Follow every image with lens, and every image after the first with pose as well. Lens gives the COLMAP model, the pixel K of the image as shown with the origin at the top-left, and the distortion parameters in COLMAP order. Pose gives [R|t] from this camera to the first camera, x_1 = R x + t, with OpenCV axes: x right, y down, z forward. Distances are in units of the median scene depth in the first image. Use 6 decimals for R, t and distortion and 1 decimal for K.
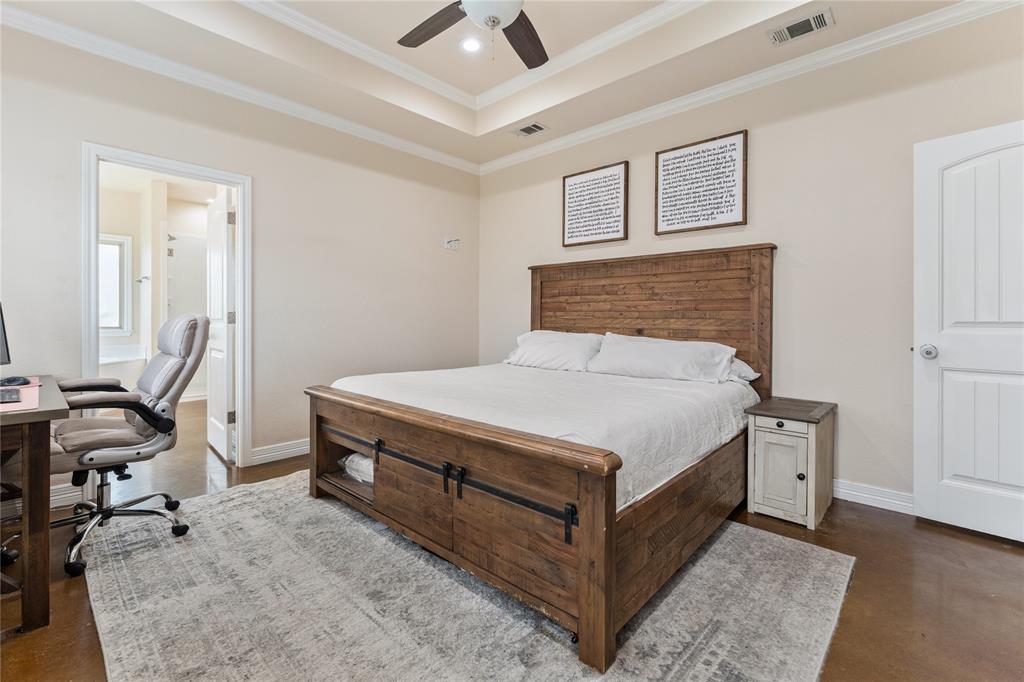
lens RADIAL K [[453.8, 0, 509.2], [0, 453.8, 319.4], [0, 0, 1]] dist [-0.002903, -0.000254]
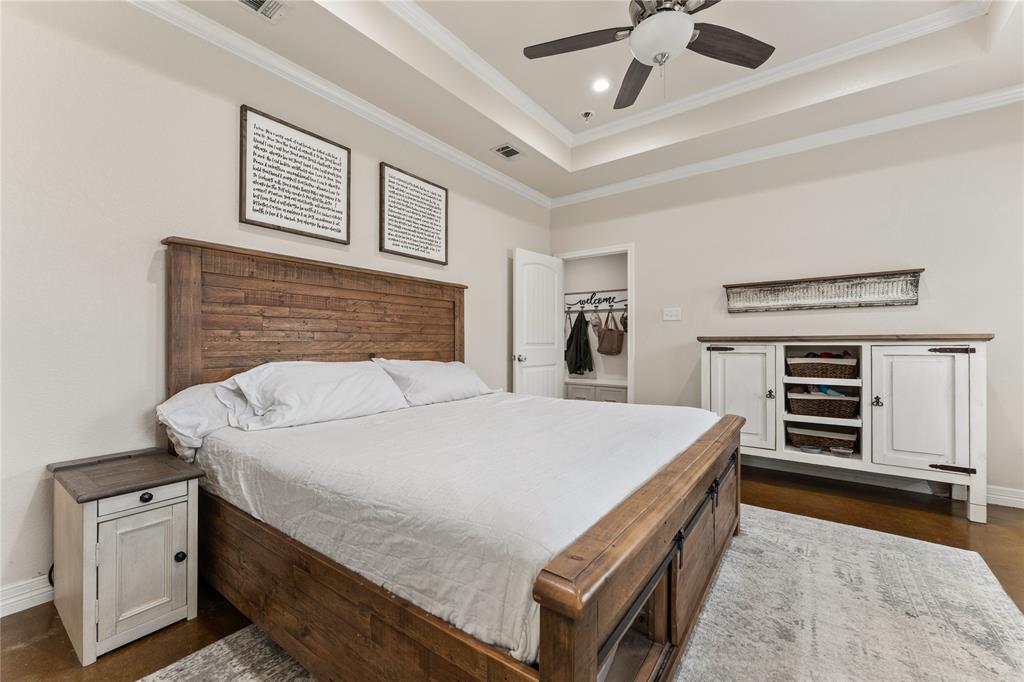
lens RADIAL K [[416.0, 0, 507.6], [0, 416.0, 342.1], [0, 0, 1]] dist [-0.001621, -0.000158]
pose [[-0.114170, -0.003167, 0.993456, -0.526868], [0.001224, 0.999994, 0.003328, -0.003006], [-0.993460, 0.001596, -0.114166, 0.811346]]
